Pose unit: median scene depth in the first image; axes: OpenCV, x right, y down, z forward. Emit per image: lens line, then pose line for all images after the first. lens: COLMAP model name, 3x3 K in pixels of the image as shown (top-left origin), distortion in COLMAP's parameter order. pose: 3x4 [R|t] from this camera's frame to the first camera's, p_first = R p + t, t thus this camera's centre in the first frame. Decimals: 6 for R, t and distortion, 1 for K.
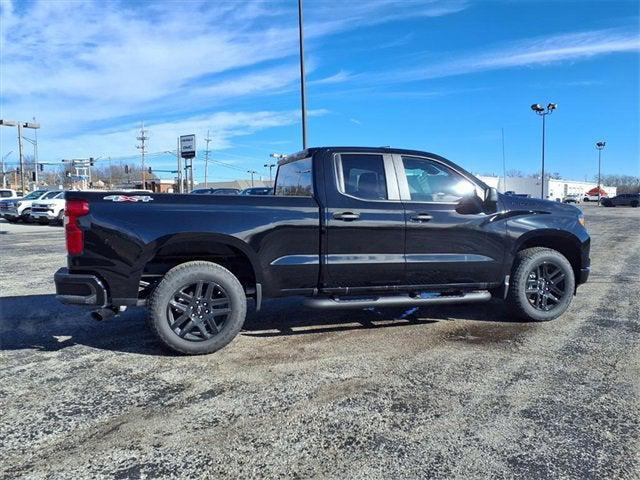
lens RADIAL K [[512.8, 0, 317.5], [0, 512.8, 248.4], [0, 0, 1]] dist [0.036179, -0.038752]
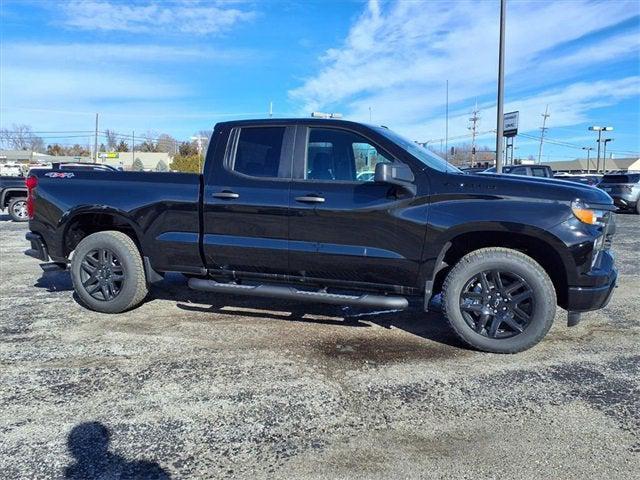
lens RADIAL K [[512.8, 0, 316.9], [0, 512.8, 239.4], [0, 0, 1]] dist [0.036179, -0.038752]
pose [[0.796986, 0.076593, -0.599122, 0.732022], [-0.064800, 0.997045, 0.041263, -0.029202], [0.600511, 0.005937, 0.799594, 0.327415]]
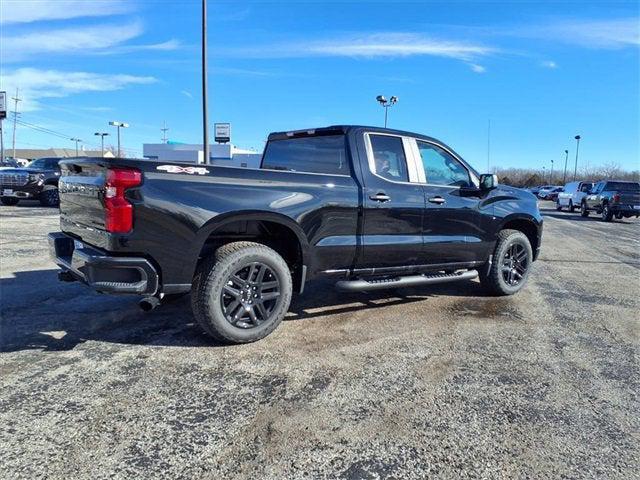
lens RADIAL K [[512.8, 0, 320.1], [0, 512.8, 246.1], [0, 0, 1]] dist [0.036179, -0.038752]
pose [[0.944528, -0.001425, 0.328429, -0.365188], [-0.010614, 0.999336, 0.034862, -0.000573], [-0.328260, -0.036414, 0.943885, 0.085576]]
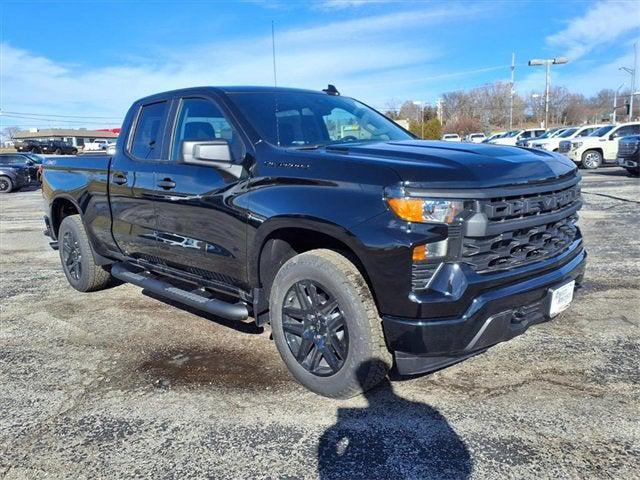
lens RADIAL K [[512.8, 0, 315.2], [0, 512.8, 238.5], [0, 0, 1]] dist [0.036179, -0.038752]
pose [[0.432961, 0.134855, -0.891268, 0.976776], [-0.038609, 0.990613, 0.131131, -0.087925], [0.900585, -0.022364, 0.434104, 0.870524]]
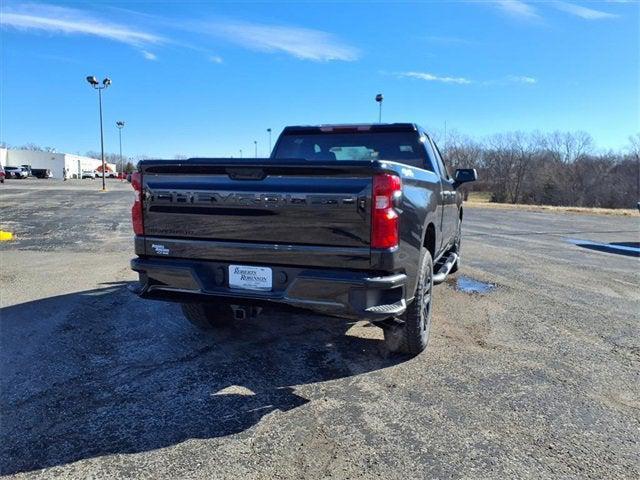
lens RADIAL K [[512.8, 0, 322.4], [0, 512.8, 237.6], [0, 0, 1]] dist [0.036179, -0.038752]
pose [[0.598000, -0.078284, 0.797664, -0.911493], [0.057815, 0.996839, 0.054487, -0.037704], [-0.799408, 0.013534, 0.600636, 0.539592]]
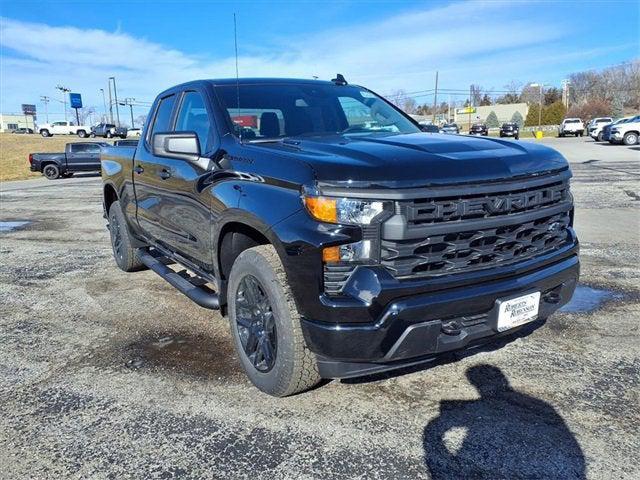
lens RADIAL K [[512.8, 0, 315.3], [0, 512.8, 234.0], [0, 0, 1]] dist [0.036179, -0.038752]
pose [[0.233982, 0.164203, -0.958274, 1.025085], [-0.045334, 0.986405, 0.157955, -0.104900], [0.971183, 0.006484, 0.238245, 1.038896]]
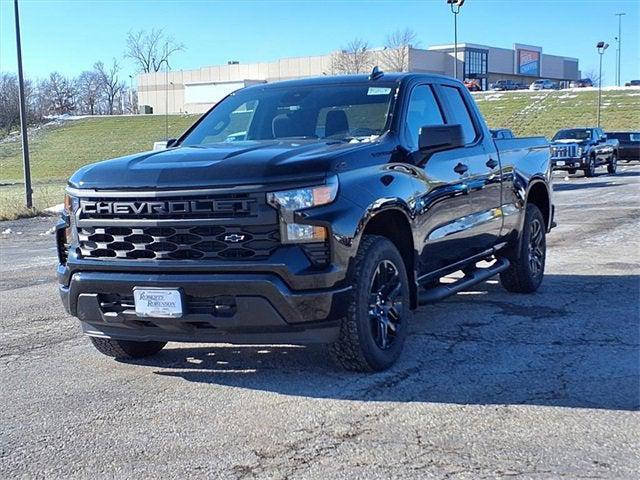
lens RADIAL K [[1039.4, 0, 319.8], [0, 1039.4, 241.2], [0, 0, 1]] dist [0.119712, 0.000000]
pose [[-0.650666, 0.096044, -0.753266, 1.342944], [-0.030889, 0.987801, 0.152630, -0.209220], [0.758736, 0.122579, -0.639761, 2.200383]]
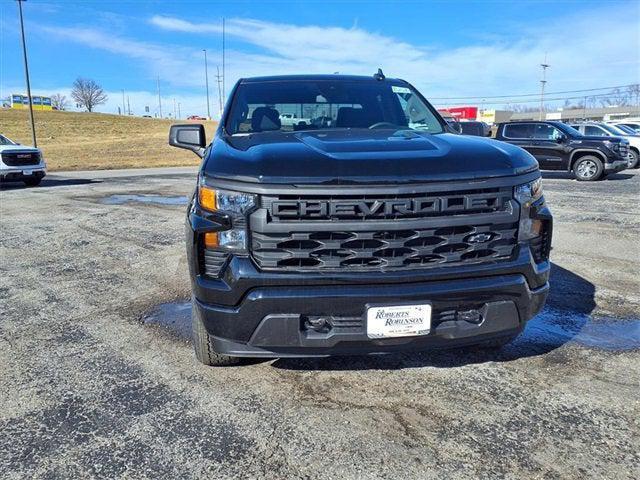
lens RADIAL K [[512.8, 0, 315.7], [0, 512.8, 237.0], [0, 0, 1]] dist [0.036179, -0.038752]
pose [[-0.175113, 0.185994, -0.966820, 1.059488], [-0.074602, 0.976664, 0.201400, -0.126540], [0.981718, 0.107395, -0.157151, 1.338260]]
